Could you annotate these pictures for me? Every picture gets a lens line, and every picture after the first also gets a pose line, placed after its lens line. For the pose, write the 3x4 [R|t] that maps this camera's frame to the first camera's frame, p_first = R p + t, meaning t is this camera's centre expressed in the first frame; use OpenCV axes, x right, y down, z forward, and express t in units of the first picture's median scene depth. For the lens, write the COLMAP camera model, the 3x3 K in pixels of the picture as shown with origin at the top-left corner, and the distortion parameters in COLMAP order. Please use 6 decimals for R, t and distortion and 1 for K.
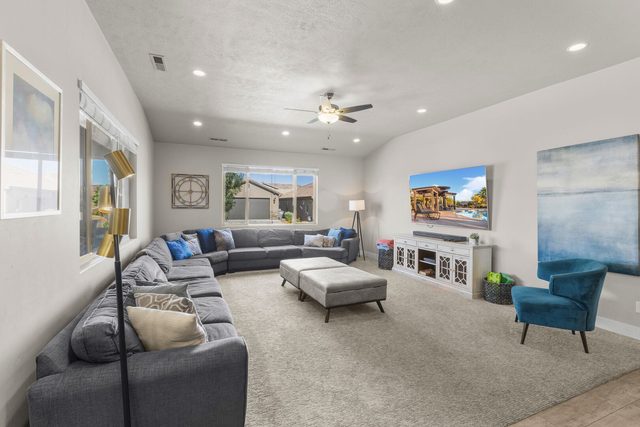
lens RADIAL K [[296.8, 0, 326.6], [0, 296.8, 194.1], [0, 0, 1]] dist [-0.001306, -0.000010]
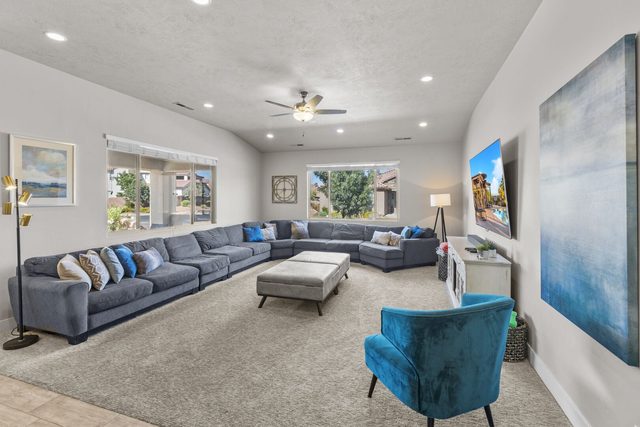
lens RADIAL K [[296.8, 0, 326.6], [0, 296.8, 194.1], [0, 0, 1]] dist [-0.001306, -0.000010]
pose [[0.741490, -0.014782, -0.670801, 0.541999], [0.027832, 0.999574, 0.008738, 0.004709], [0.670386, -0.025149, 0.741586, 0.210135]]
